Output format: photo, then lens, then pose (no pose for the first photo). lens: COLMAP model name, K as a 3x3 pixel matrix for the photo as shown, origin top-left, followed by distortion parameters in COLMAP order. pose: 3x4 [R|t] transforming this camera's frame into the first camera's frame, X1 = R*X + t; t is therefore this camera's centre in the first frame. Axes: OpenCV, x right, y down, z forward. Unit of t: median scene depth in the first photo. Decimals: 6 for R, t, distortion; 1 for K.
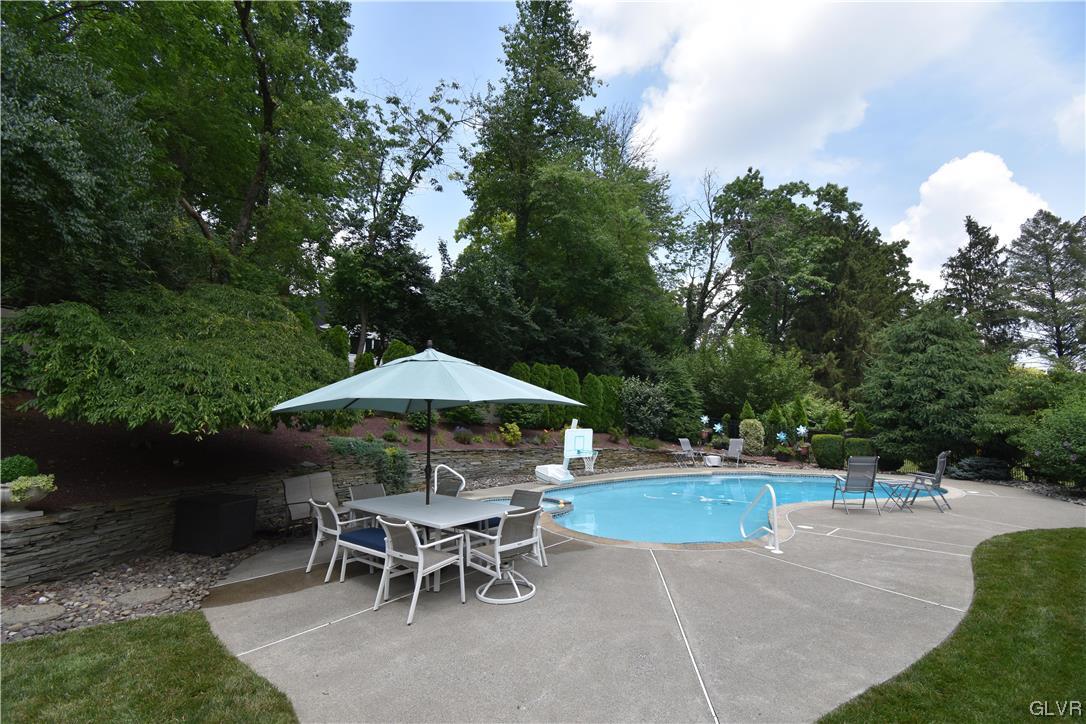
lens RADIAL K [[478.5, 0, 543.0], [0, 478.5, 362.0], [0, 0, 1]] dist [0.021069, -0.026710]
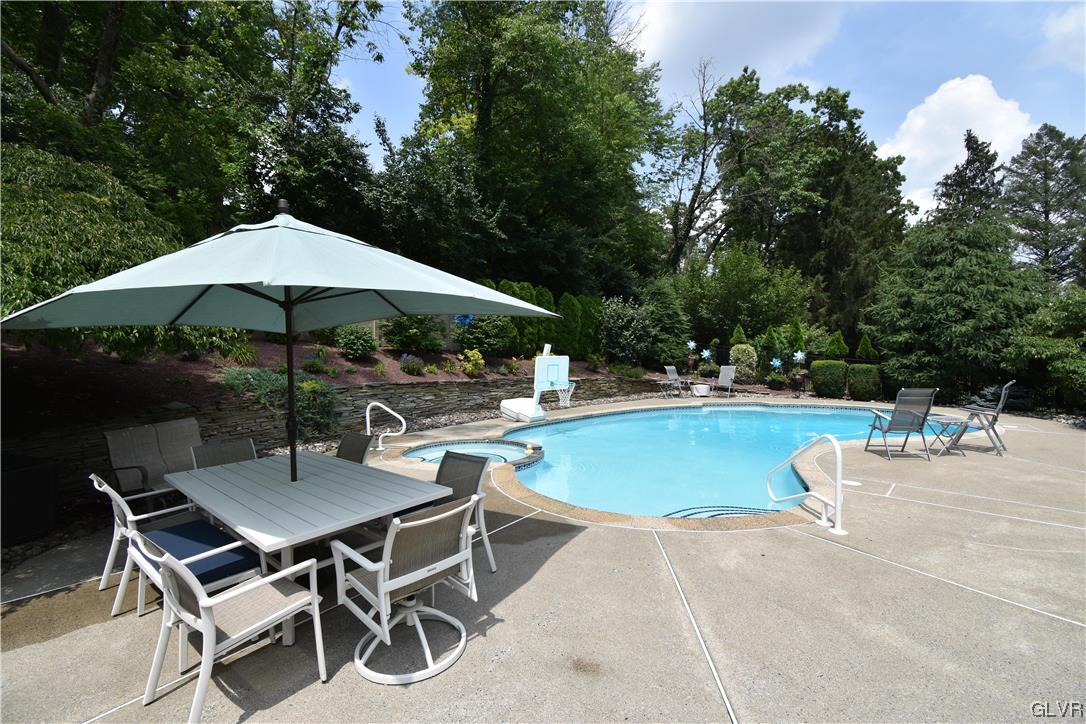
lens RADIAL K [[478.5, 0, 543.0], [0, 478.5, 362.0], [0, 0, 1]] dist [0.021069, -0.026710]
pose [[0.998779, -0.006622, 0.048947, 0.011871], [-0.000739, 0.988857, 0.148865, 0.017706], [-0.049388, -0.148720, 0.987645, 0.120590]]
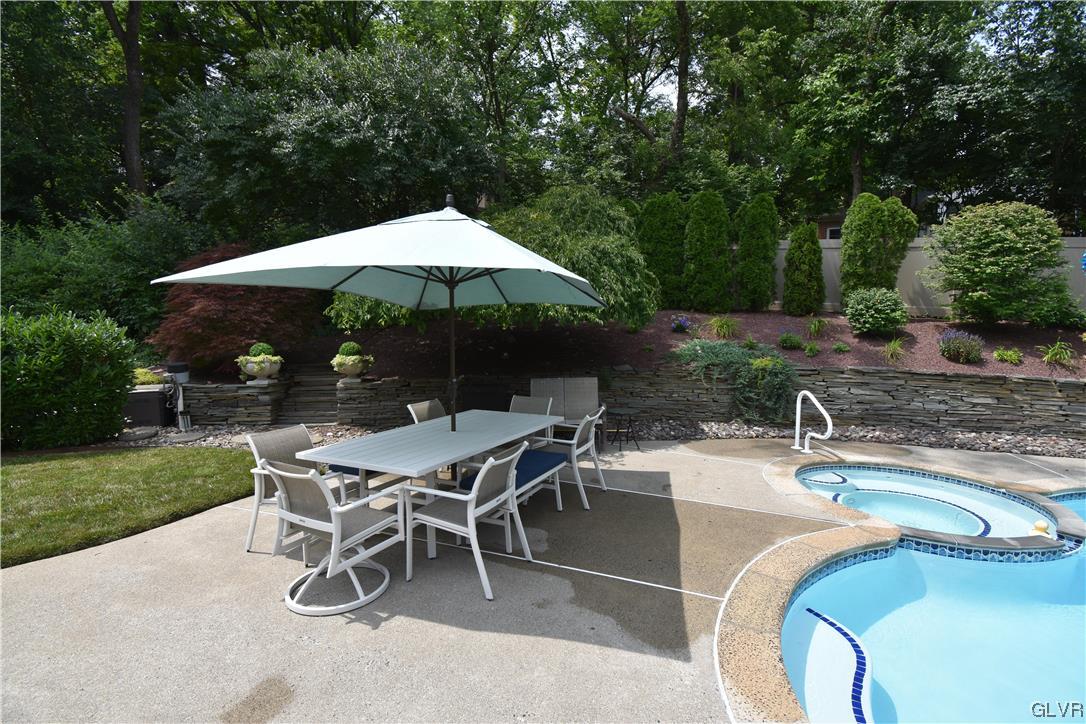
lens RADIAL K [[478.5, 0, 543.0], [0, 478.5, 362.0], [0, 0, 1]] dist [0.021069, -0.026710]
pose [[0.290648, 0.073576, -0.953997, 0.139763], [0.116720, 0.986867, 0.111671, 0.038101], [0.949684, -0.143807, 0.278243, 0.274436]]
